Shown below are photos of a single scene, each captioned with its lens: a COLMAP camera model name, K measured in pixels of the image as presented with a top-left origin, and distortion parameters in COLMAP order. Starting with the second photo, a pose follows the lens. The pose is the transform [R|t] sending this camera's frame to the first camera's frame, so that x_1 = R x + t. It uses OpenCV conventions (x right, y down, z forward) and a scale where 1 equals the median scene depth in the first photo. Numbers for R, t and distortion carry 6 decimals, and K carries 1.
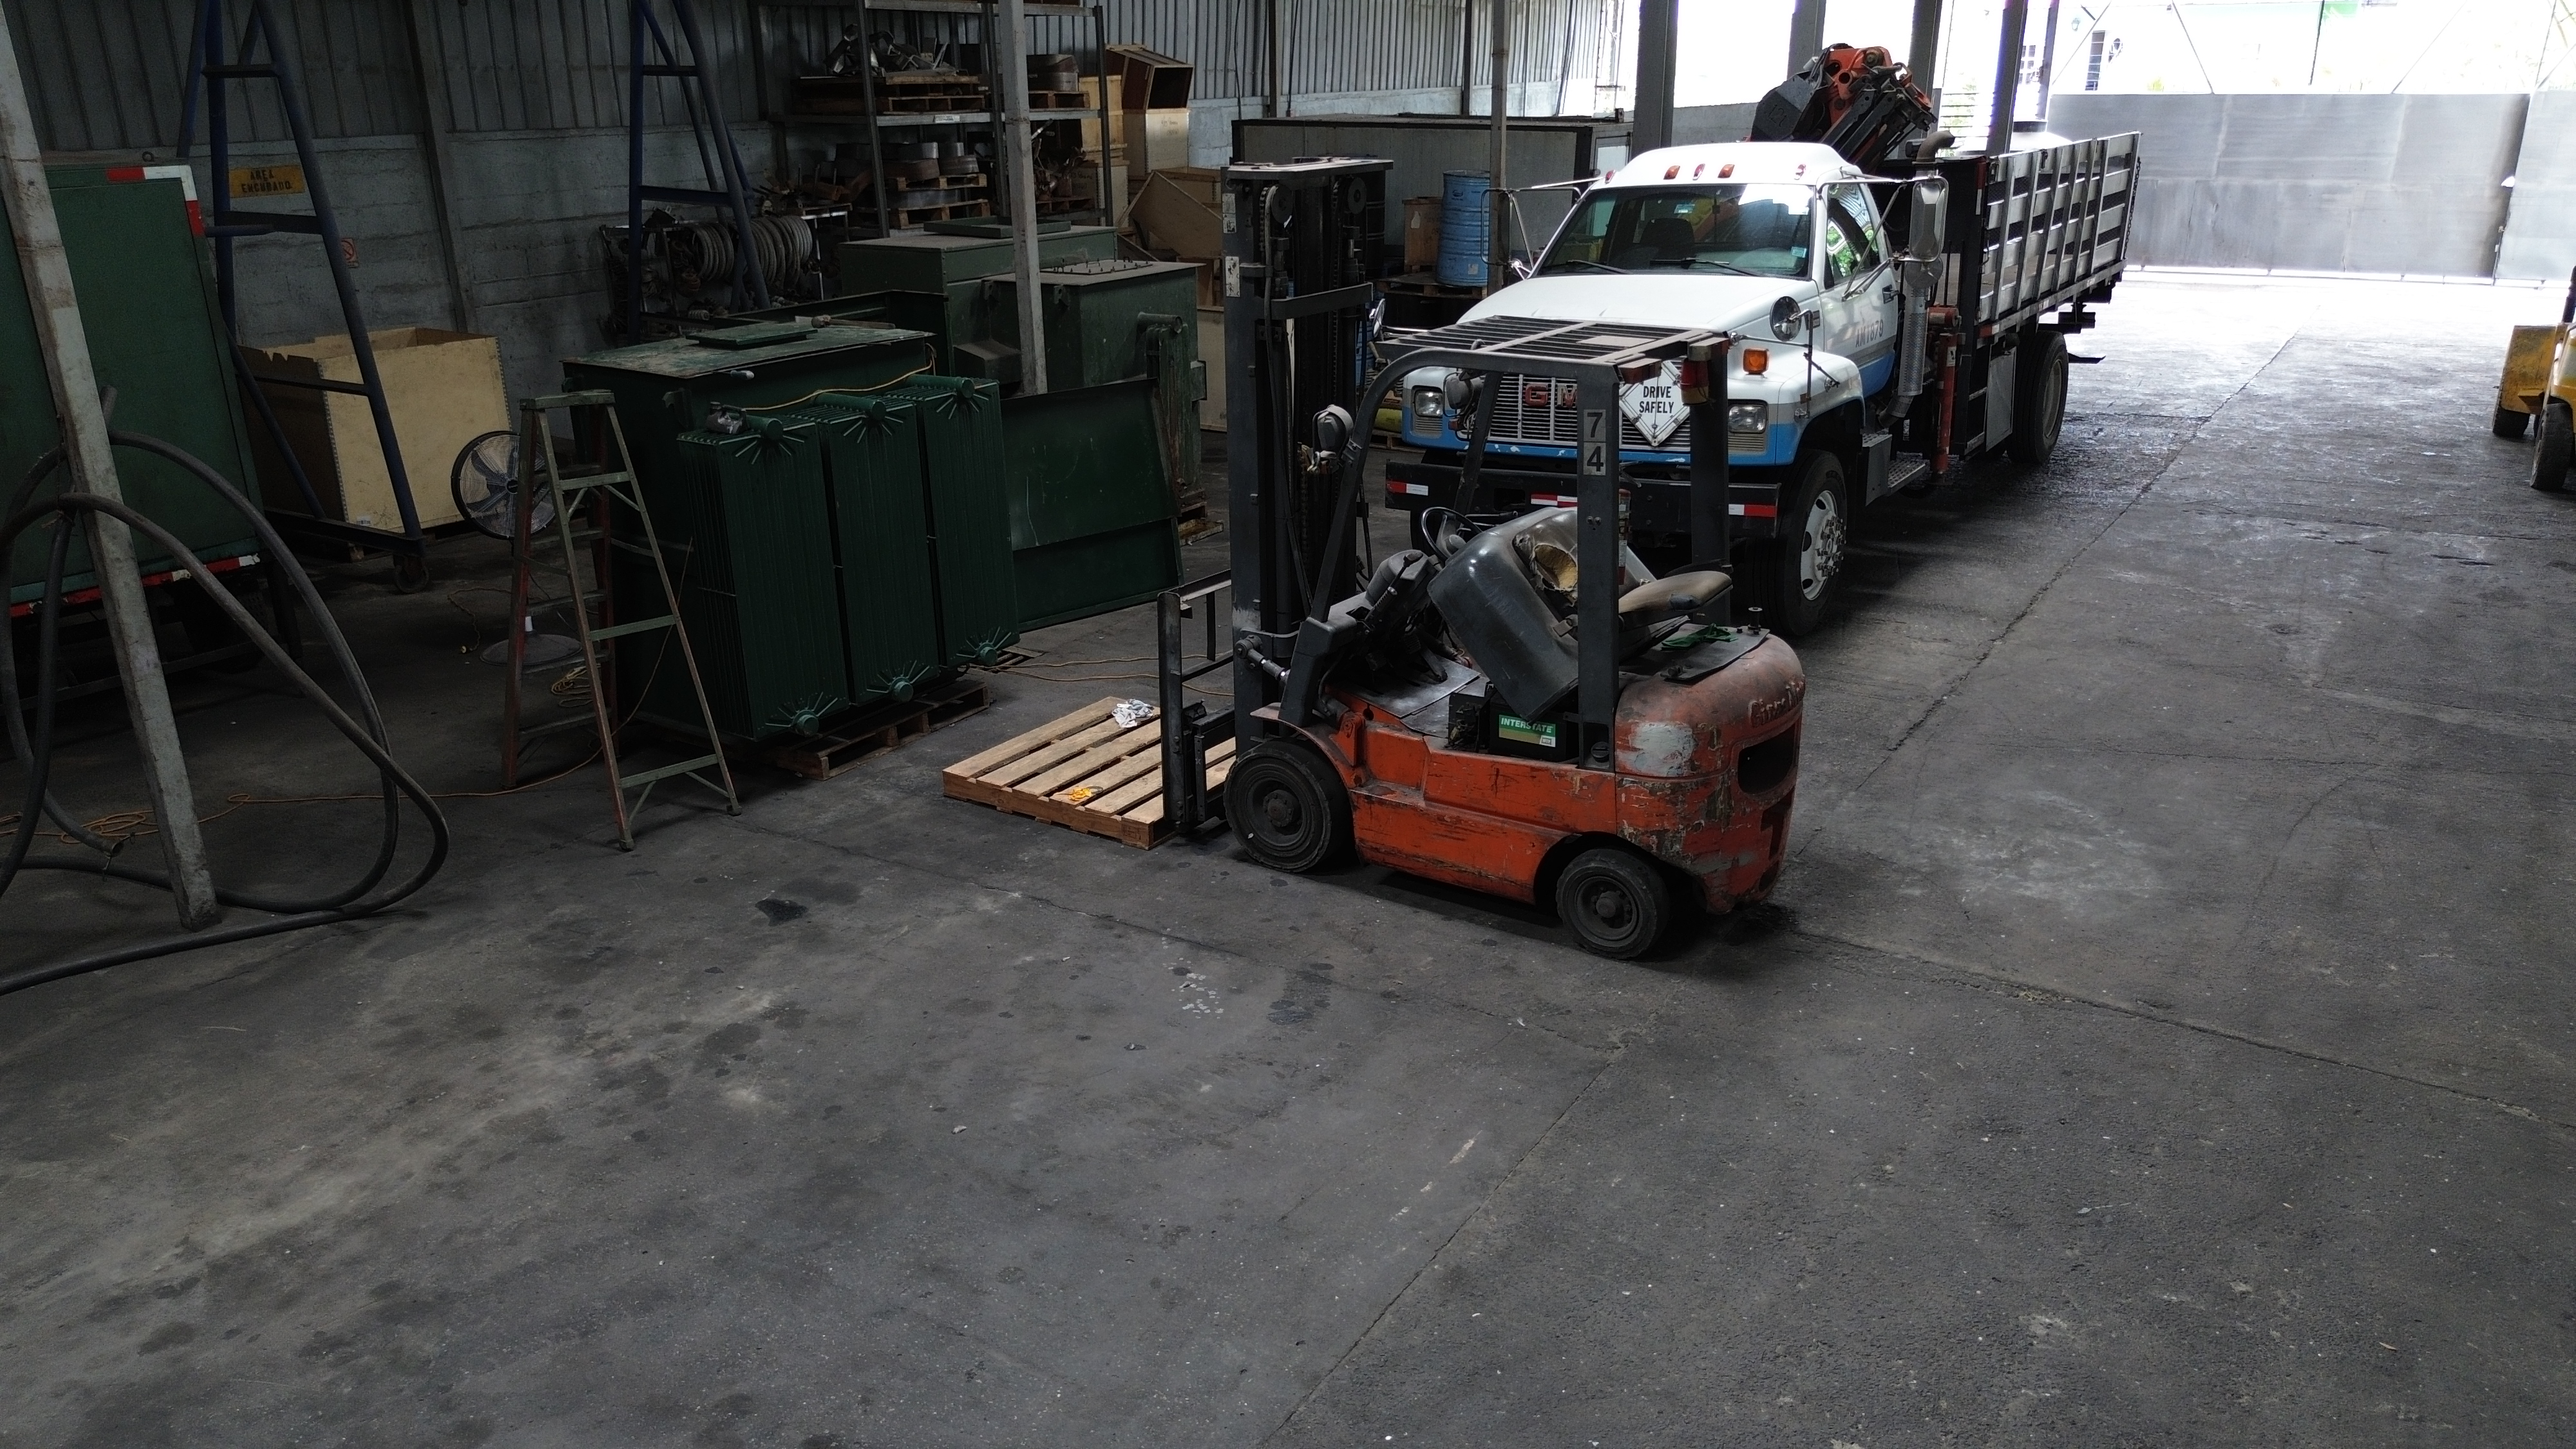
lens RADIAL K [[1819.7, 0, 1288.4], [0, 1819.7, 728.2], [0, 0, 1]] dist [0.073467, -0.080867]
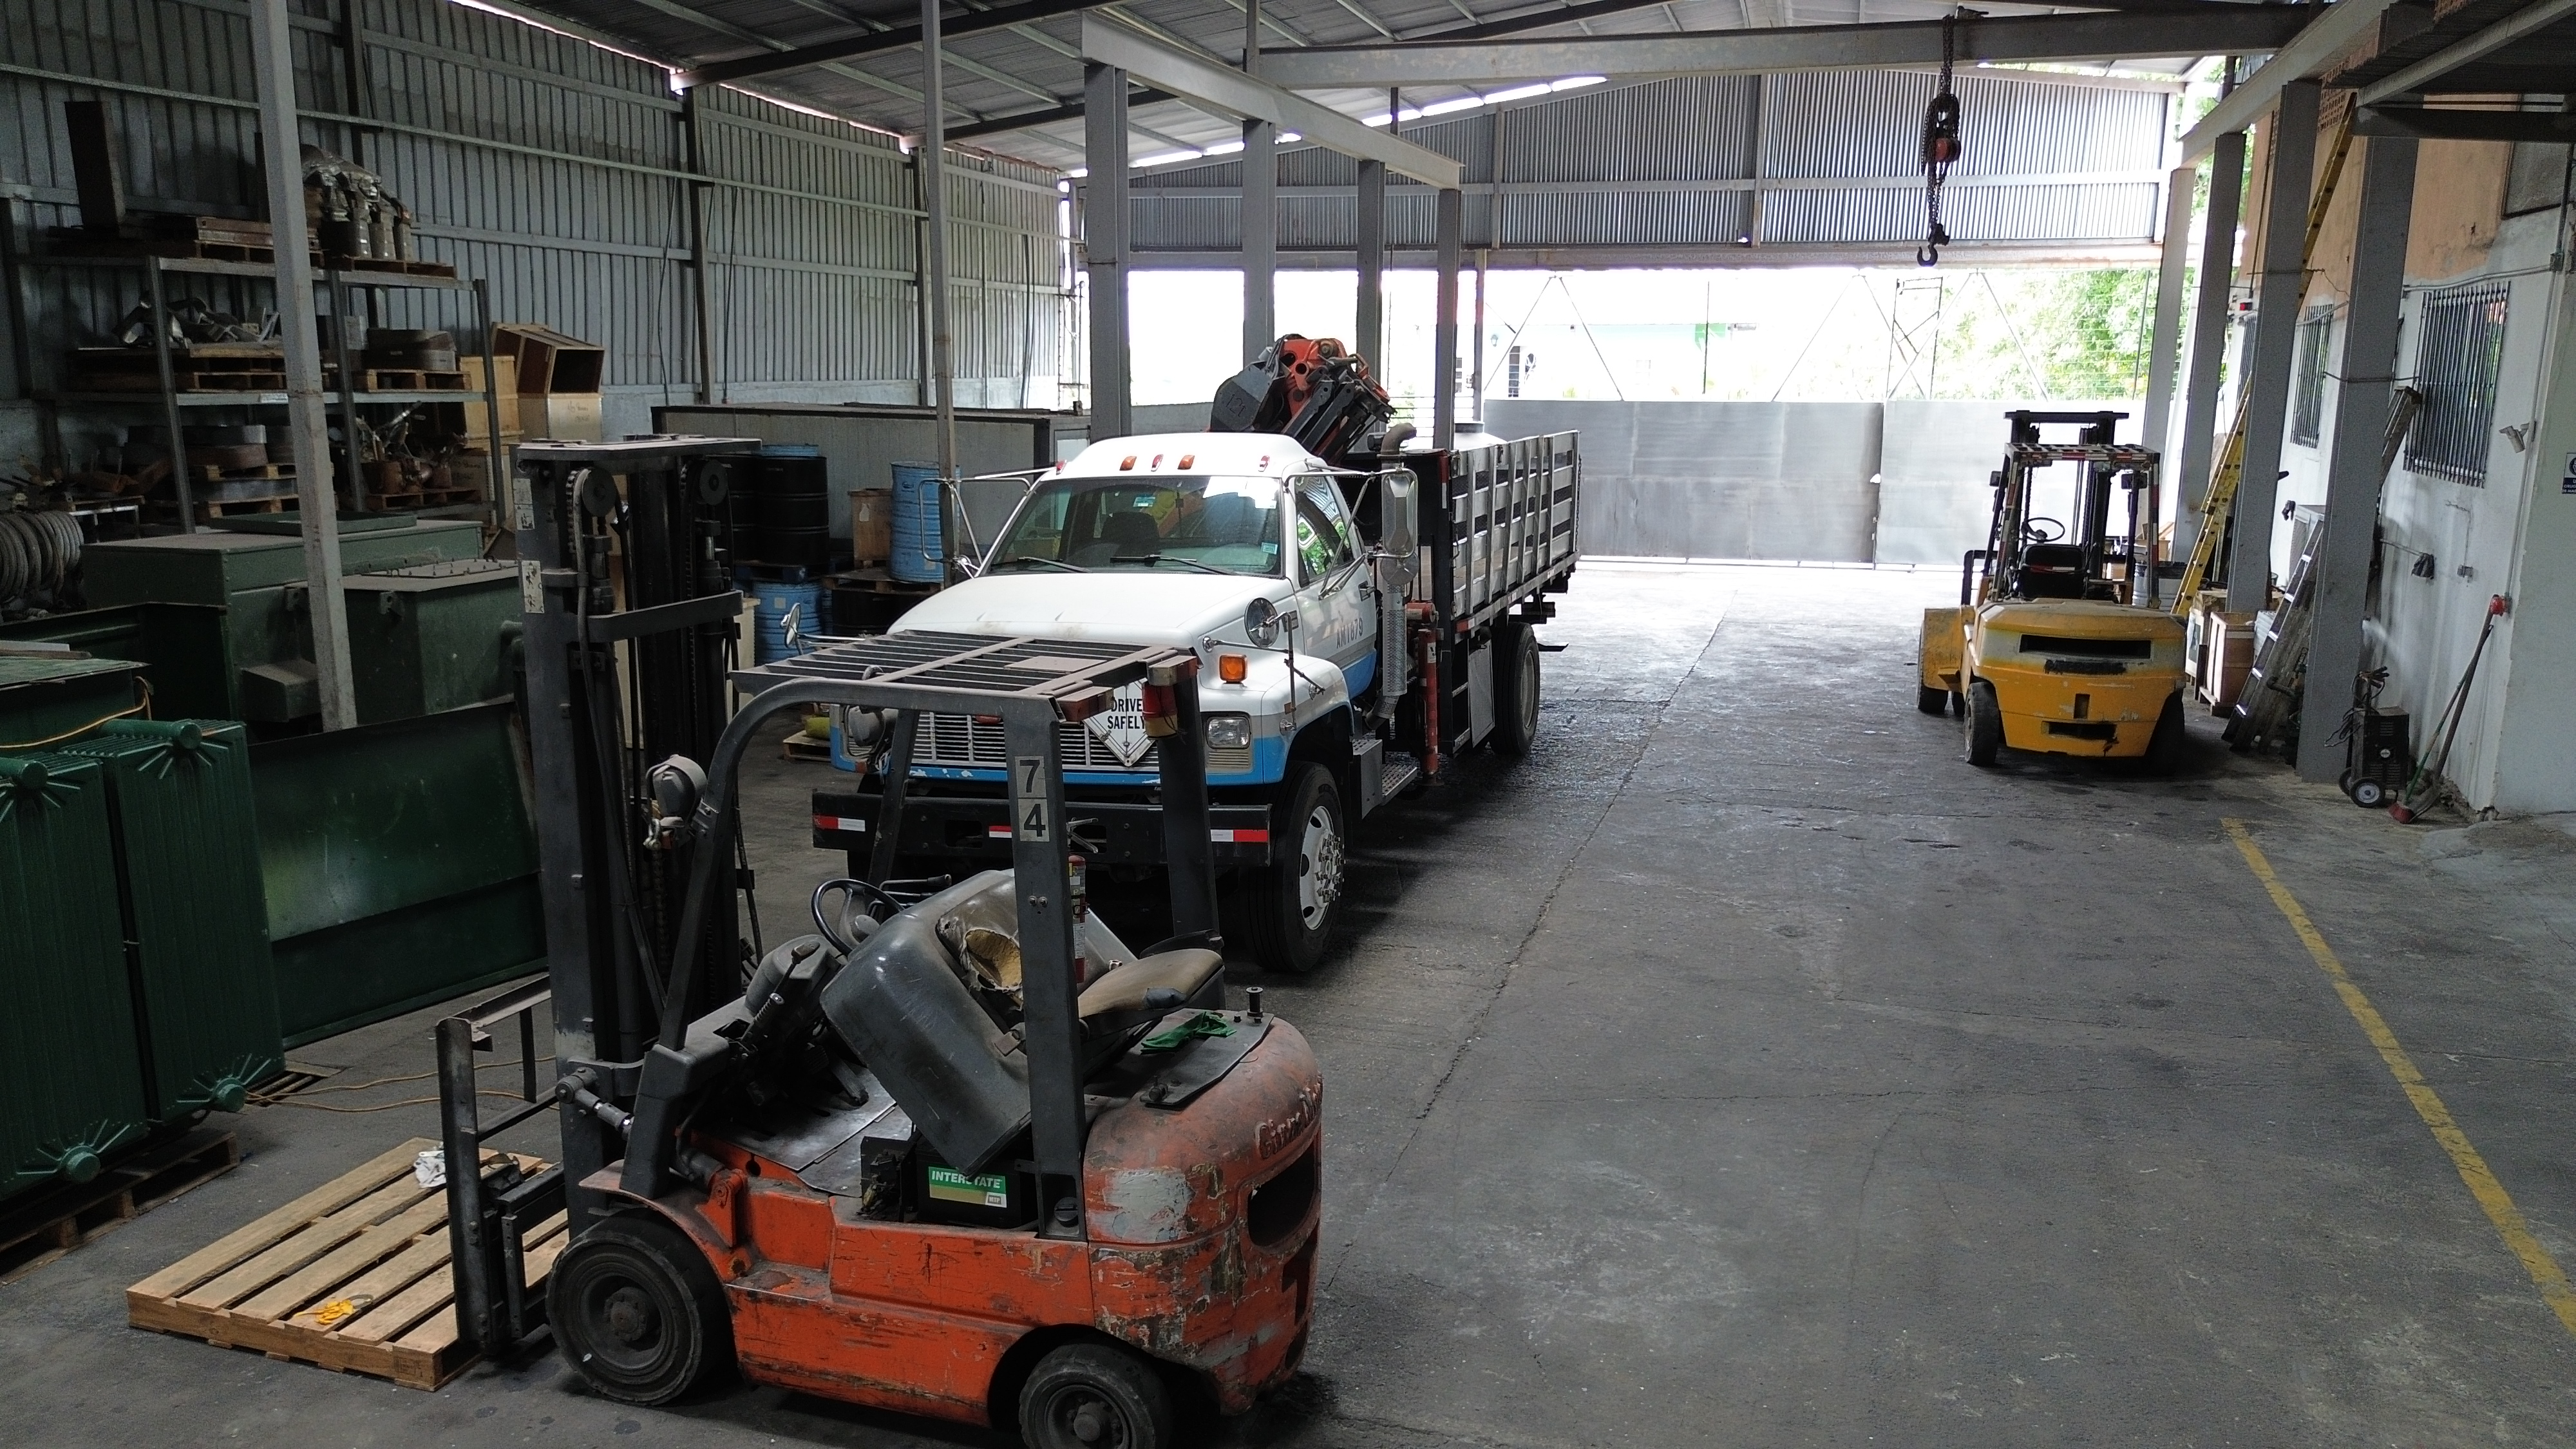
lens RADIAL K [[1835.6, 0, 1278.5], [0, 1835.6, 719.0], [0, 0, 1]] dist [0.076435, -0.086472]
pose [[0.964032, -0.034227, 0.263573, 0.041058], [0.075518, 0.986076, -0.148159, -0.042201], [-0.254832, 0.162735, 0.953194, 0.151264]]
